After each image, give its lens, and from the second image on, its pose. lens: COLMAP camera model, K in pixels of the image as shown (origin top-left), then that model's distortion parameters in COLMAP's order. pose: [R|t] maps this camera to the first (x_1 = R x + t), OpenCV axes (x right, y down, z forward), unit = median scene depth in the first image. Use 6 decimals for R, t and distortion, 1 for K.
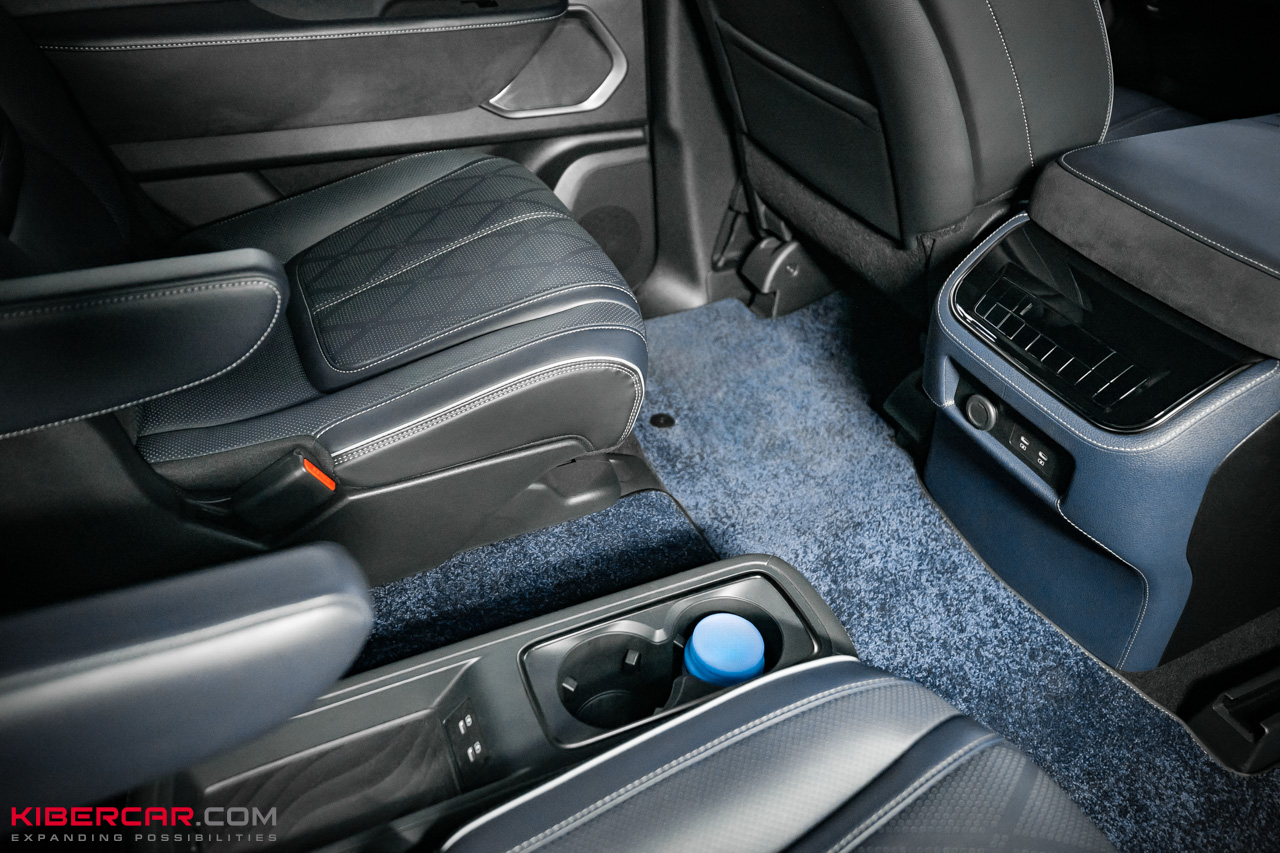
lens RADIAL K [[885.4, 0, 645.2], [0, 885.4, 432.8], [0, 0, 1]] dist [0.009145, 0.001125]
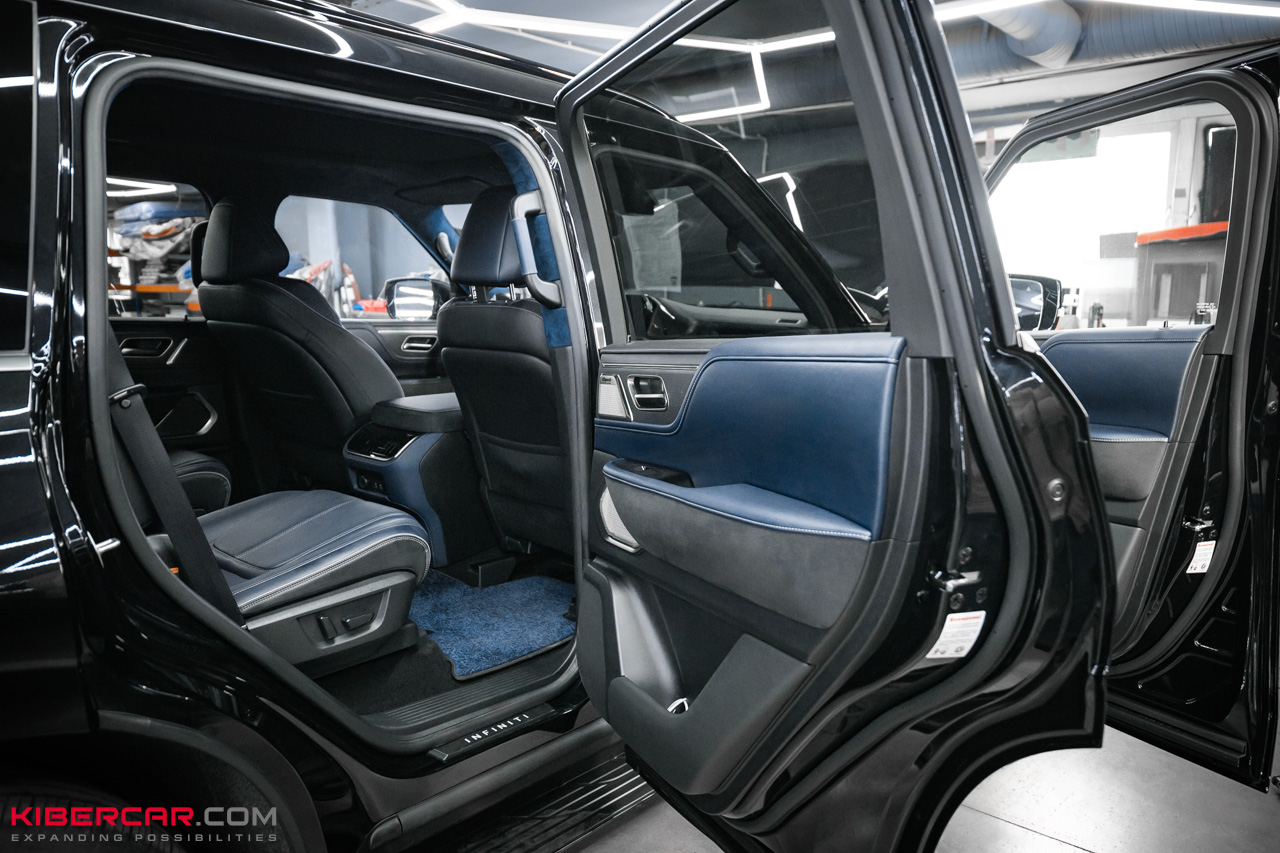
lens RADIAL K [[926.3, 0, 640.0], [0, 926.3, 426.5], [0, 0, 1]] dist [0.035949, -0.000219]
pose [[0.917191, -0.083885, 0.389518, 0.037255], [0.268858, 0.851789, -0.449635, 0.991548], [-0.294069, 0.517126, 0.803806, -1.225876]]
